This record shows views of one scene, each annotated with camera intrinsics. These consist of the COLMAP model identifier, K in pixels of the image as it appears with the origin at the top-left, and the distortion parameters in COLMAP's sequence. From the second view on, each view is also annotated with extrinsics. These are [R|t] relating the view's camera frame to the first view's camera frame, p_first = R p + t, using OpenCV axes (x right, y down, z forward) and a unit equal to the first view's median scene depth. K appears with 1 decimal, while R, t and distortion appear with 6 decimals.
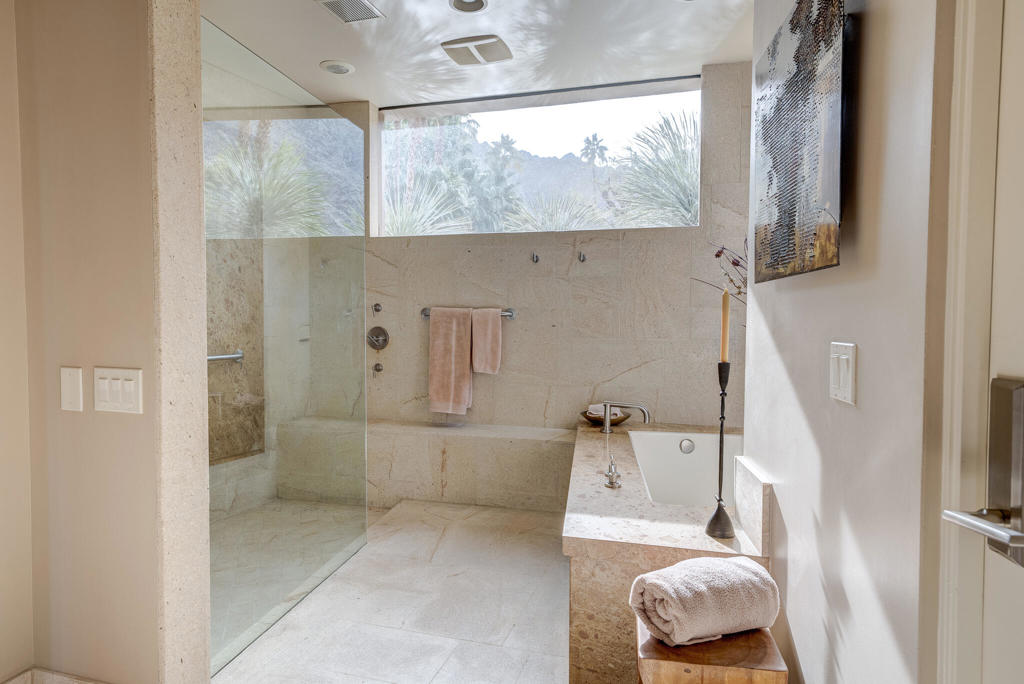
lens RADIAL K [[621.3, 0, 512.6], [0, 621.3, 339.4], [0, 0, 1]] dist [0.000320, -0.000090]
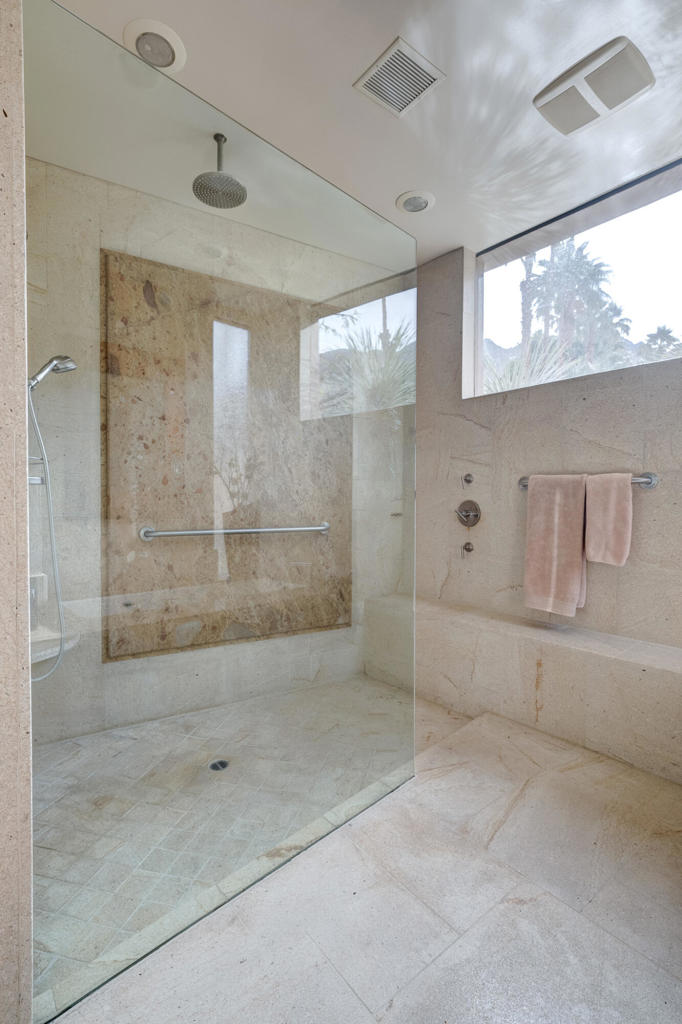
lens RADIAL K [[481.0, 0, 337.5], [0, 481.0, 512.0], [0, 0, 1]] dist [-0.001029, 0.000525]
pose [[0.822852, 0.012120, -0.568127, 0.016828], [-0.022704, 0.999675, -0.011557, 0.008586], [0.567802, 0.022408, 0.822860, 0.364138]]
